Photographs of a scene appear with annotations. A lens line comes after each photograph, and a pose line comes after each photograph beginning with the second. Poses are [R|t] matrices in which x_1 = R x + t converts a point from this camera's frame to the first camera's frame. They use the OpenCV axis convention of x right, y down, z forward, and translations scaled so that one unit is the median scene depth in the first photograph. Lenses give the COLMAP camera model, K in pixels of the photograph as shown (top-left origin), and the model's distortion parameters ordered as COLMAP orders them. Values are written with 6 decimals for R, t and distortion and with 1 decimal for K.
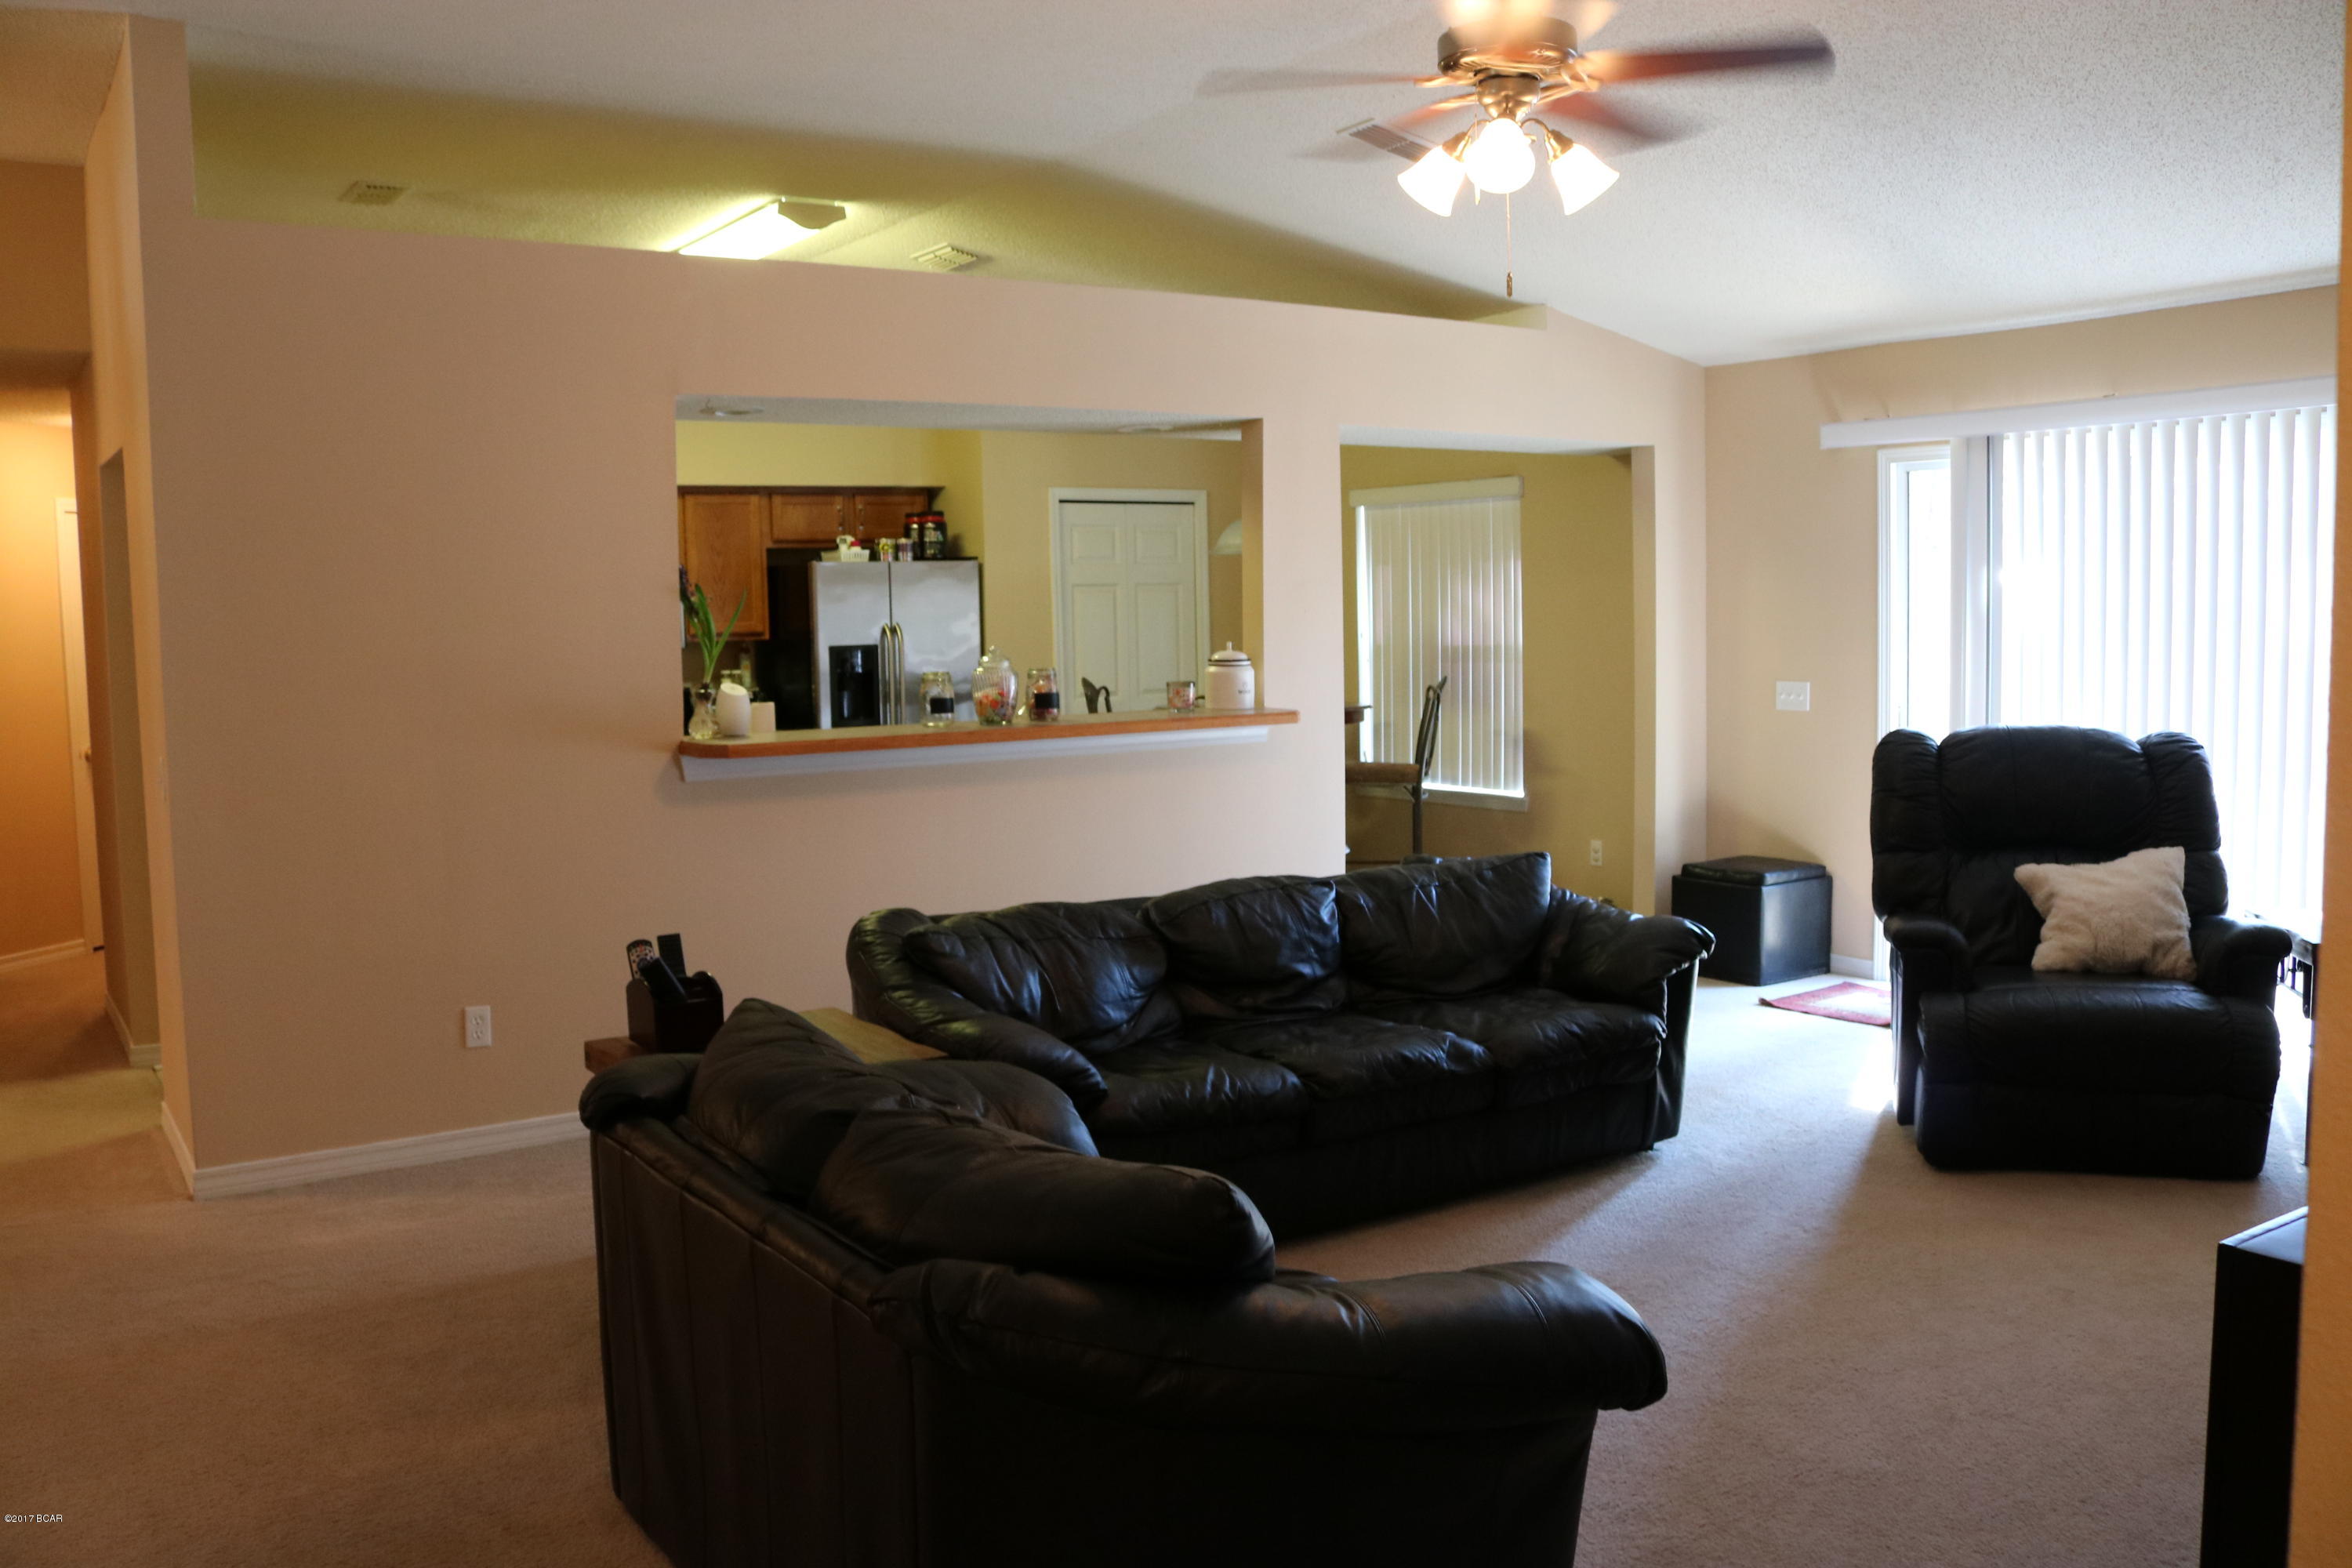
lens RADIAL K [[1936.3, 0, 1176.0], [0, 1936.3, 784.0], [0, 0, 1]] dist [-0.233335, 0.000423]
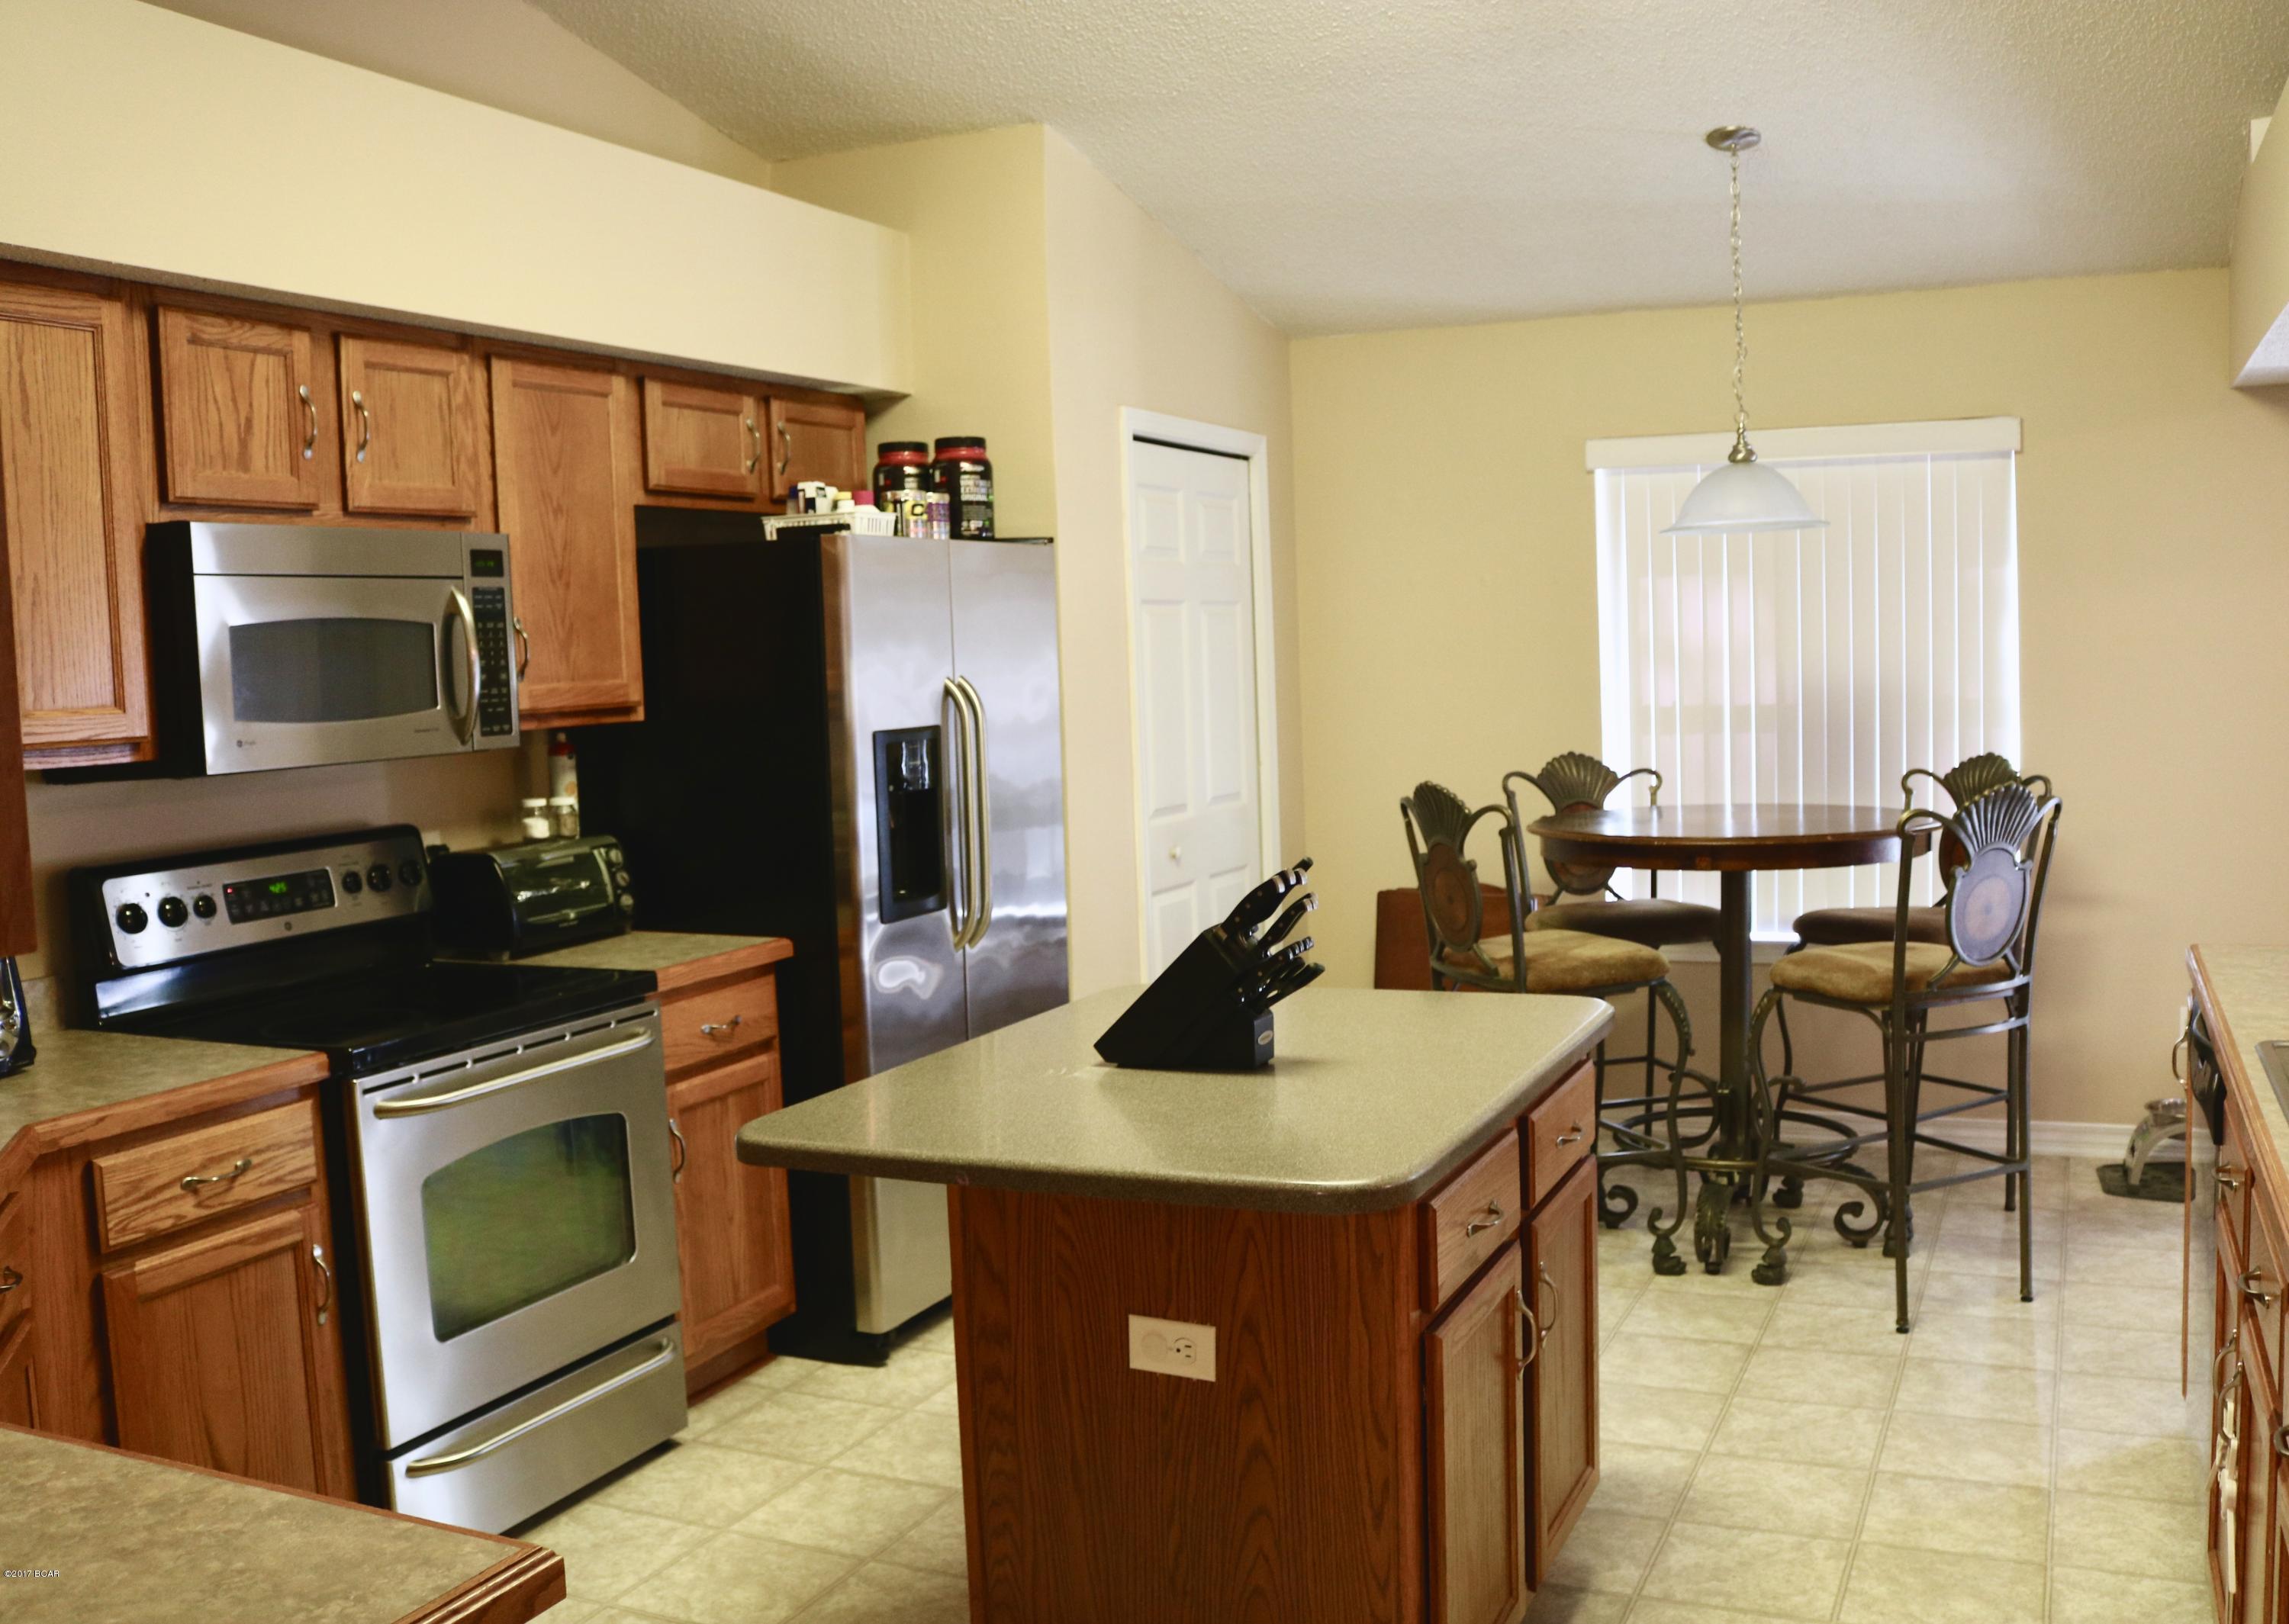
lens RADIAL K [[2003.0, 0, 1144.5], [0, 2003.0, 812.0], [0, 0, 1]] dist [-0.171802, 0.100623]
pose [[0.853433, -0.050170, 0.518782, -0.350645], [0.059522, 0.998226, -0.001382, -0.047332], [-0.517793, 0.032059, 0.854905, 0.566530]]
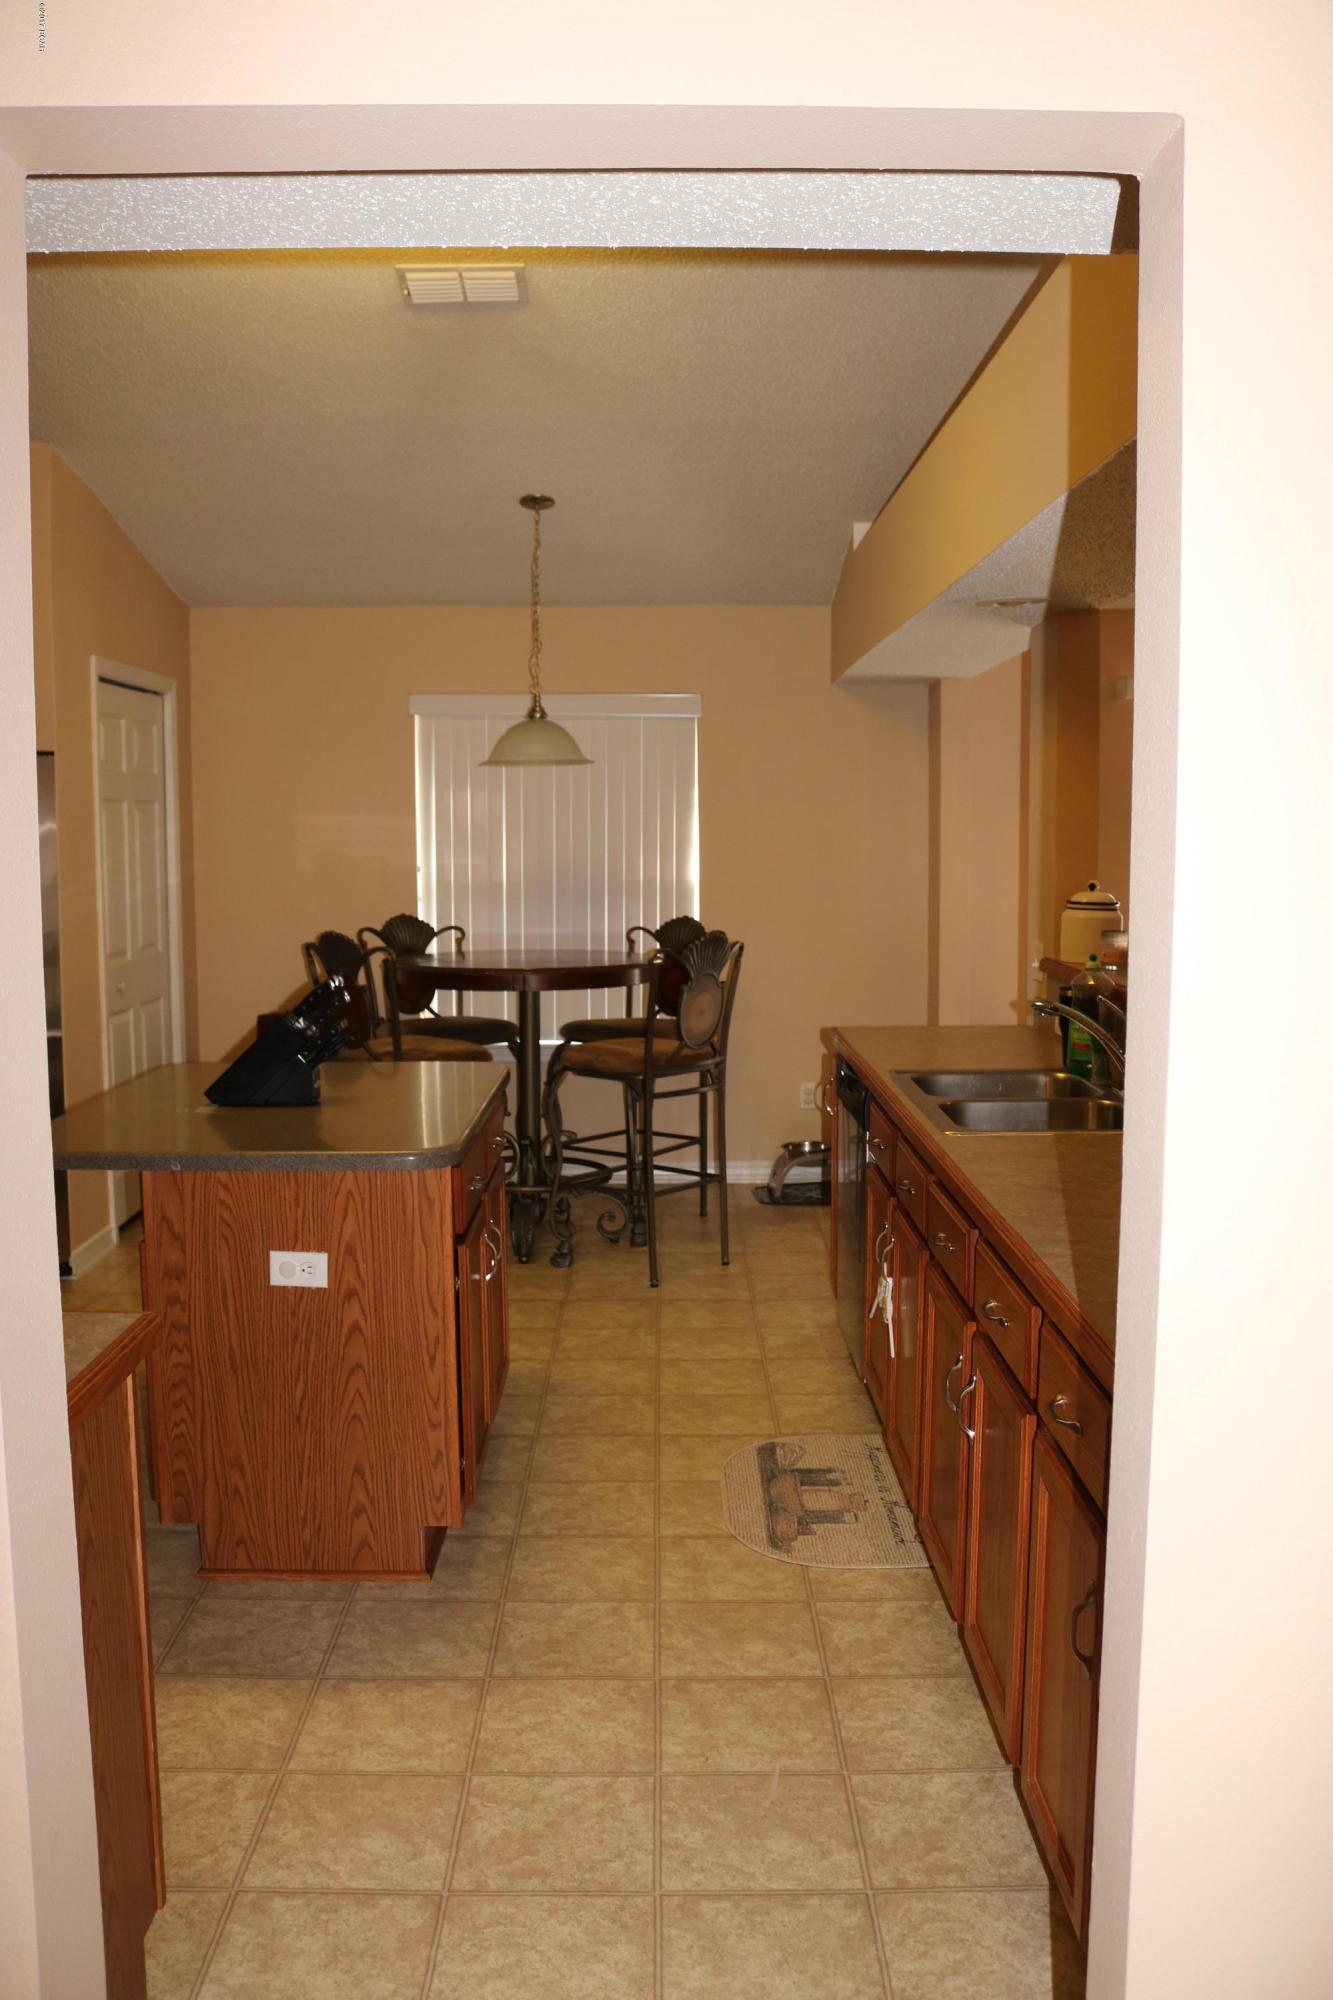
lens RADIAL K [[1646.5, 0, 666.5], [0, 1646.5, 1000.0], [0, 0, 1]] dist [-0.233335, 0.000423]
pose [[0.542367, -0.062901, 0.837784, -0.451969], [0.055020, 0.997712, 0.039290, -0.043211], [-0.838338, 0.024785, 0.544587, 0.538134]]
